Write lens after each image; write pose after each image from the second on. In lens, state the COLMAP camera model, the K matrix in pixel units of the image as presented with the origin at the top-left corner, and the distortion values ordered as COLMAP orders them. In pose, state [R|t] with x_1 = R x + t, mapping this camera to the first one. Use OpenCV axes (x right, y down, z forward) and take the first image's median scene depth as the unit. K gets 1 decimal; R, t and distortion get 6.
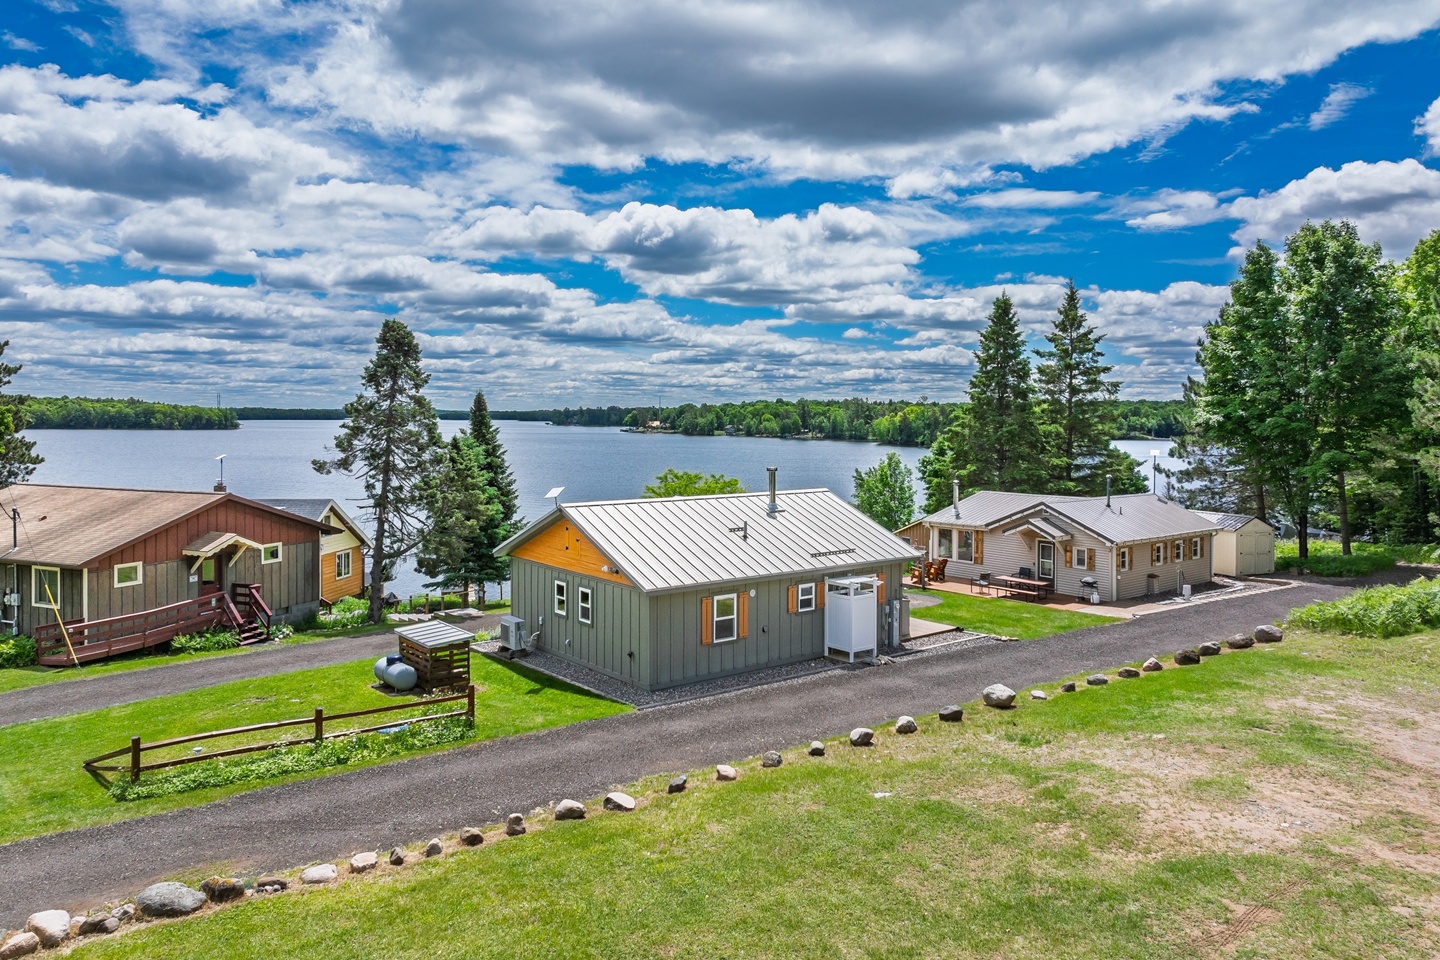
lens RADIAL K [[1042.2, 0, 743.1], [0, 1042.2, 423.0], [0, 0, 1]] dist [0.009867, 0.009746]
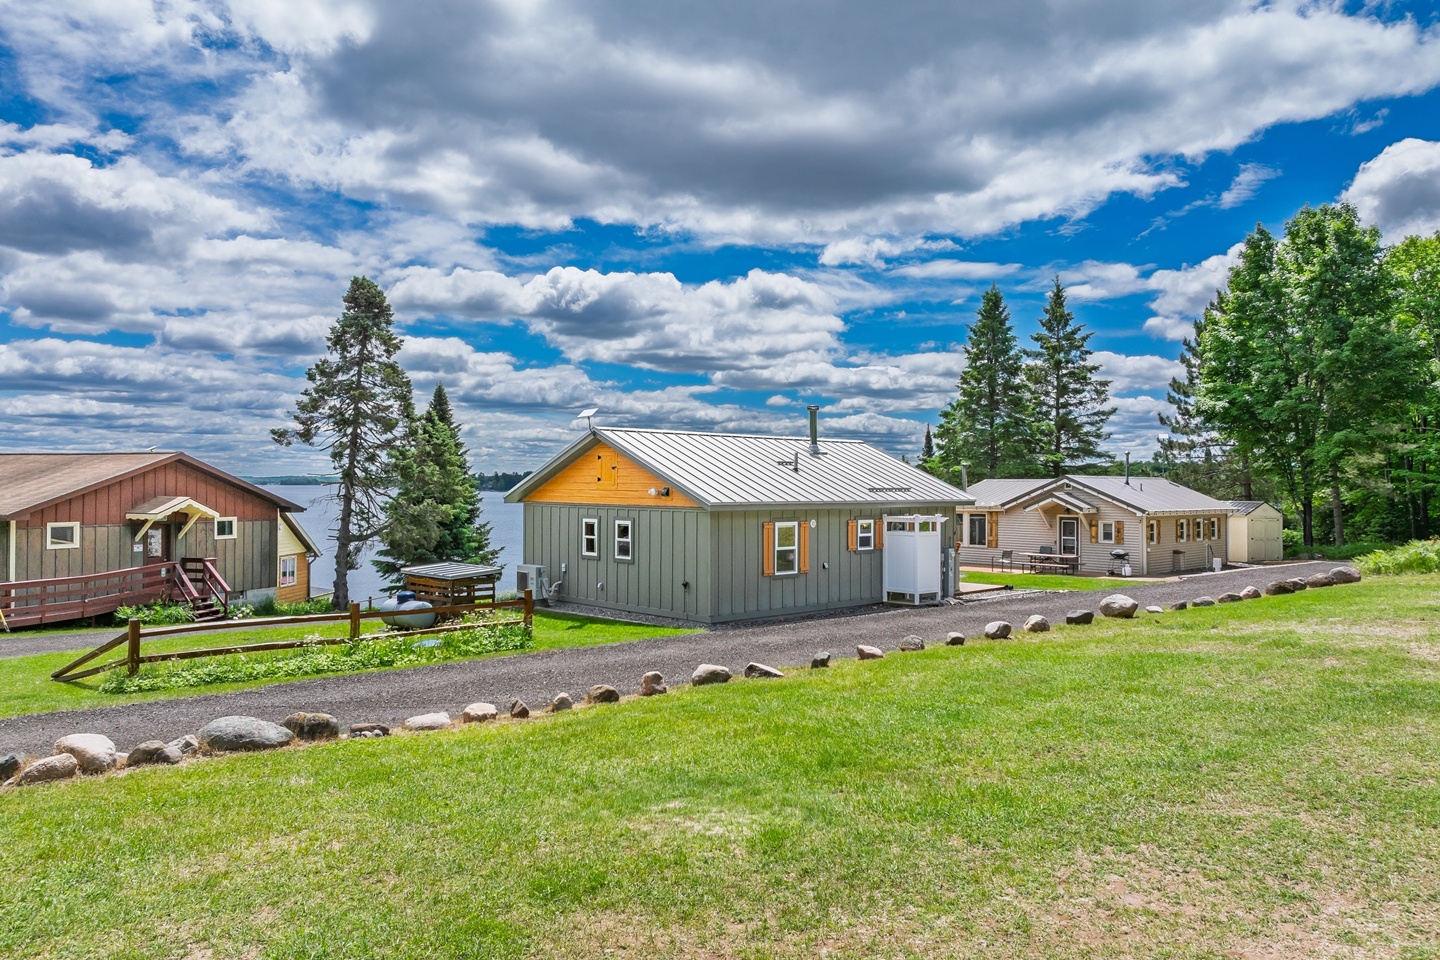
lens RADIAL K [[1042.2, 0, 760.0], [0, 1042.2, 452.0], [0, 0, 1]] dist [0.009867, 0.009746]
pose [[0.995804, 0.004111, 0.091420, -0.057084], [-0.000531, 0.999233, -0.039143, 0.065561], [-0.091511, 0.038930, 0.995043, 0.052057]]
